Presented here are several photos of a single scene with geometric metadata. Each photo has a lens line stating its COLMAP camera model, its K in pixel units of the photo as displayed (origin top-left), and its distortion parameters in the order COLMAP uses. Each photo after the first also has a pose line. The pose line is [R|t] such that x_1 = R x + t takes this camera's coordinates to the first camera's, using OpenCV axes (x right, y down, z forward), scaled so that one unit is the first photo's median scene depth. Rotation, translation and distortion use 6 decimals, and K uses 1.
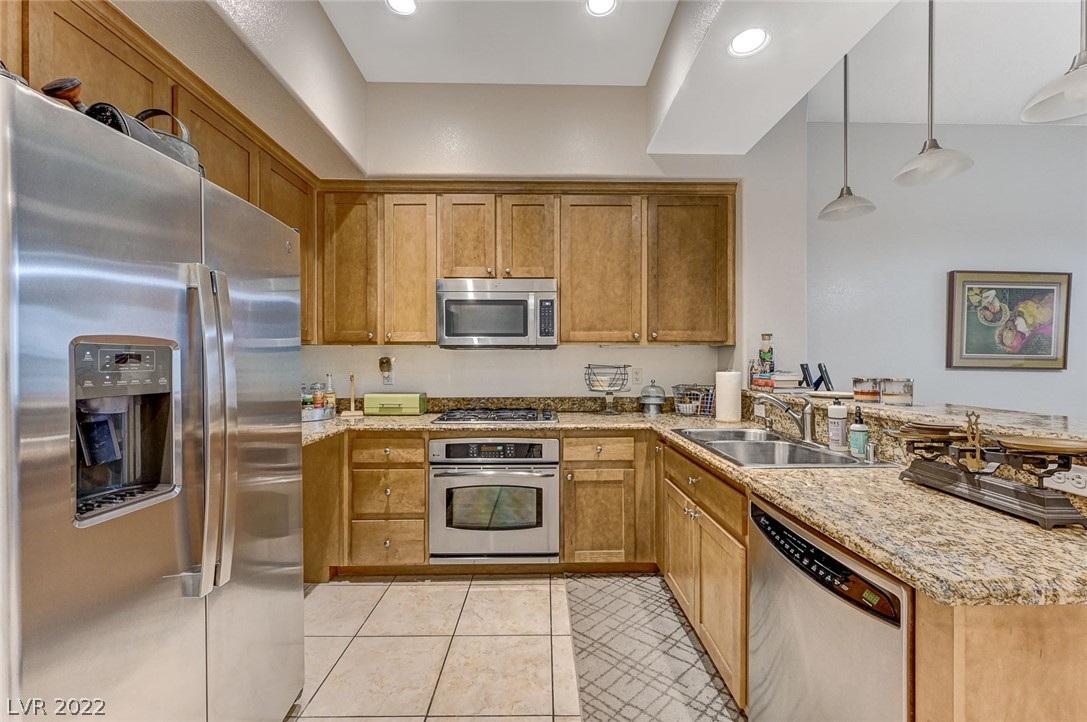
lens RADIAL K [[439.2, 0, 548.8], [0, 439.2, 357.9], [0, 0, 1]] dist [-0.007094, 0.001900]
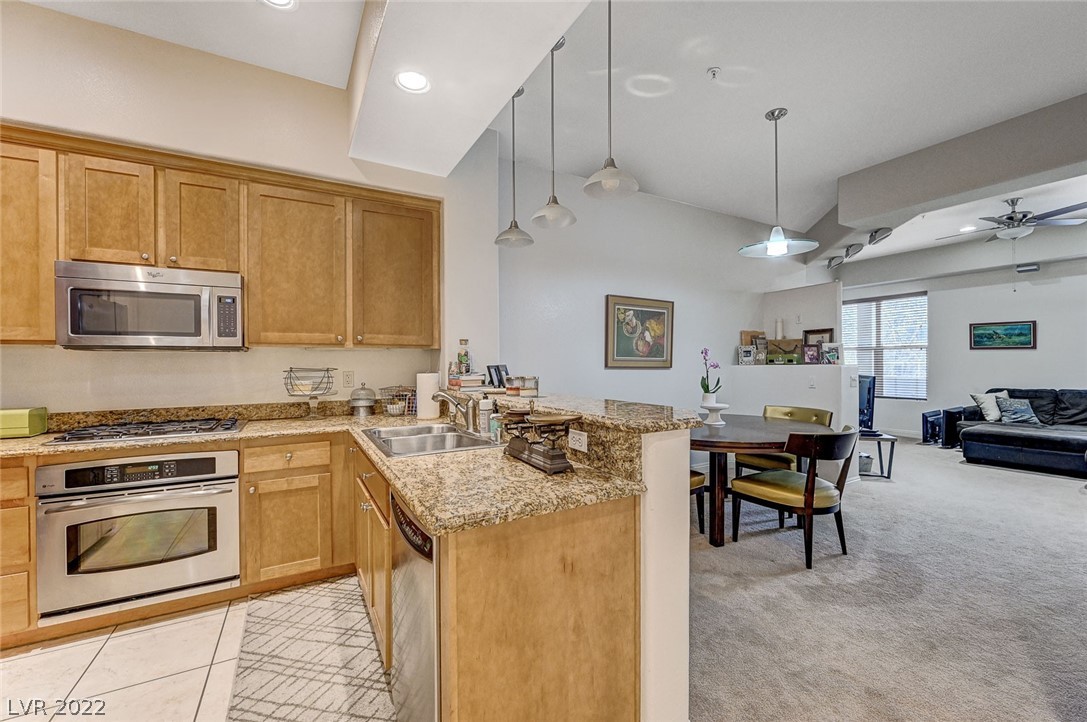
lens RADIAL K [[439.2, 0, 547.7], [0, 439.2, 364.7], [0, 0, 1]] dist [-0.007094, 0.001900]
pose [[0.877020, -0.007191, 0.480400, 0.134981], [0.003518, 0.999957, 0.008545, 0.001803], [-0.480441, -0.005804, 0.877008, -0.095100]]
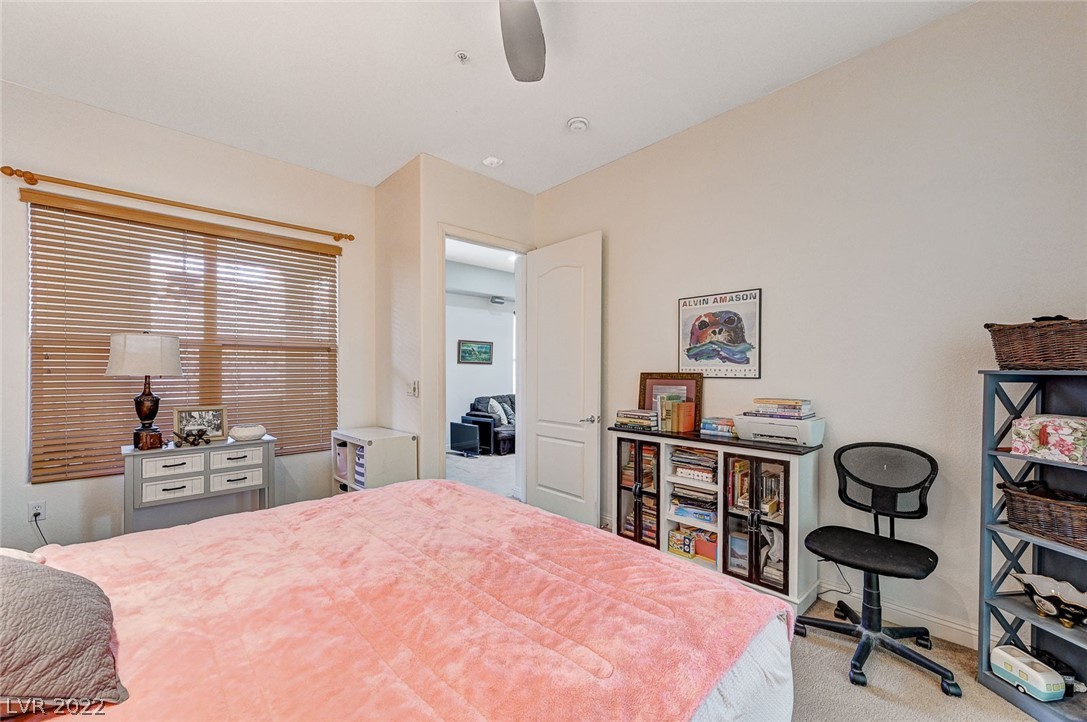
lens RADIAL K [[439.2, 0, 553.2], [0, 439.2, 372.8], [0, 0, 1]] dist [-0.007094, 0.001900]
pose [[-0.685237, -0.004113, 0.728309, 0.982478], [-0.005448, 0.999985, 0.000522, -0.000176], [-0.728300, -0.003610, -0.685249, 2.199224]]
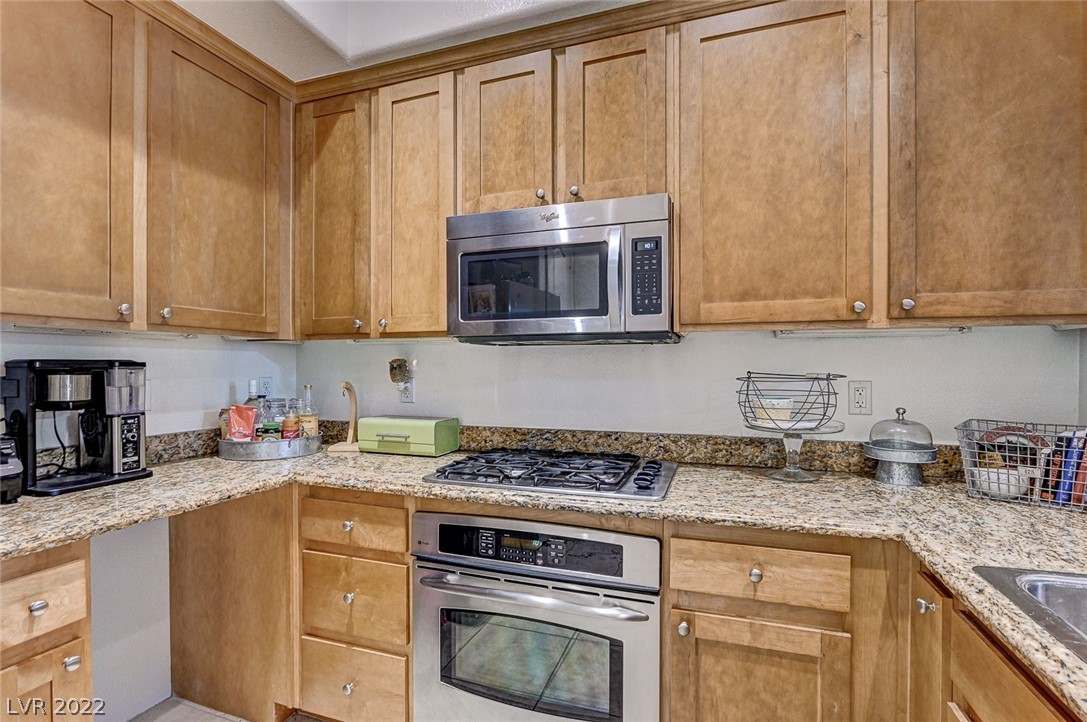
lens RADIAL K [[509.6, 0, 546.3], [0, 509.6, 368.0], [0, 0, 1]] dist [-0.009770, -0.001091]
pose [[0.938212, 0.002054, -0.346054, 0.083409], [0.001558, 0.999947, 0.010160, 0.004127], [0.346057, -0.010071, 0.938159, 0.422243]]
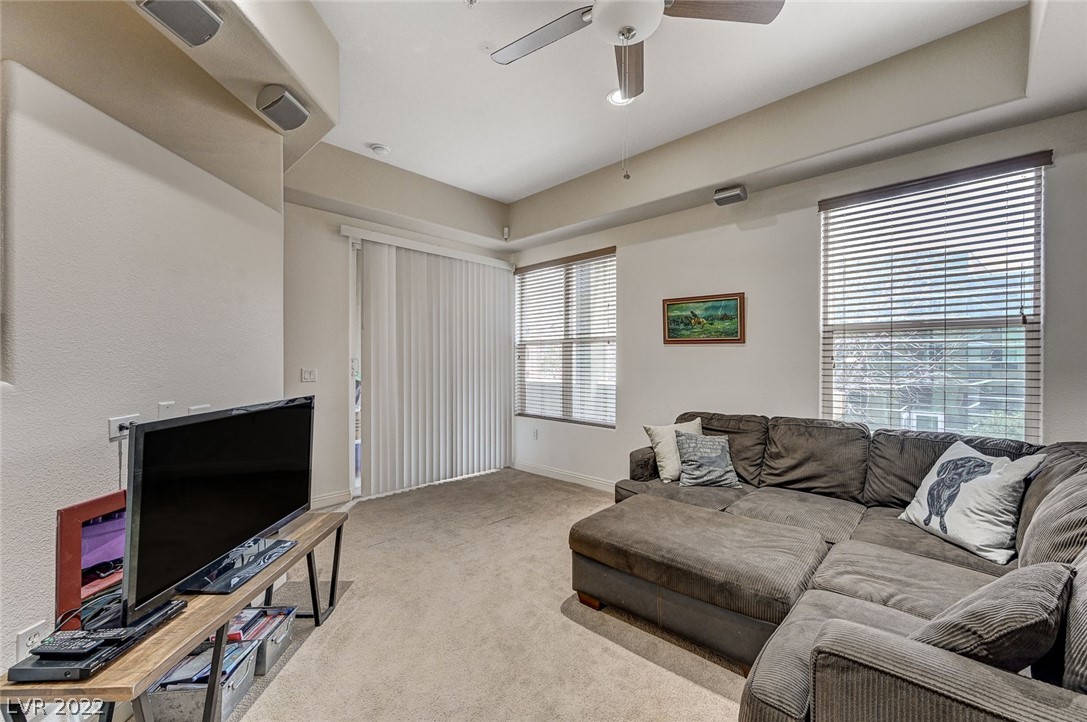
lens RADIAL K [[439.2, 0, 543.7], [0, 439.2, 358.3], [0, 0, 1]] dist [-0.007094, 0.001900]
pose [[0.714520, -0.007017, 0.699580, 1.986575], [0.002460, 0.999969, 0.007517, -0.016391], [-0.699611, -0.003650, 0.714515, 0.148955]]
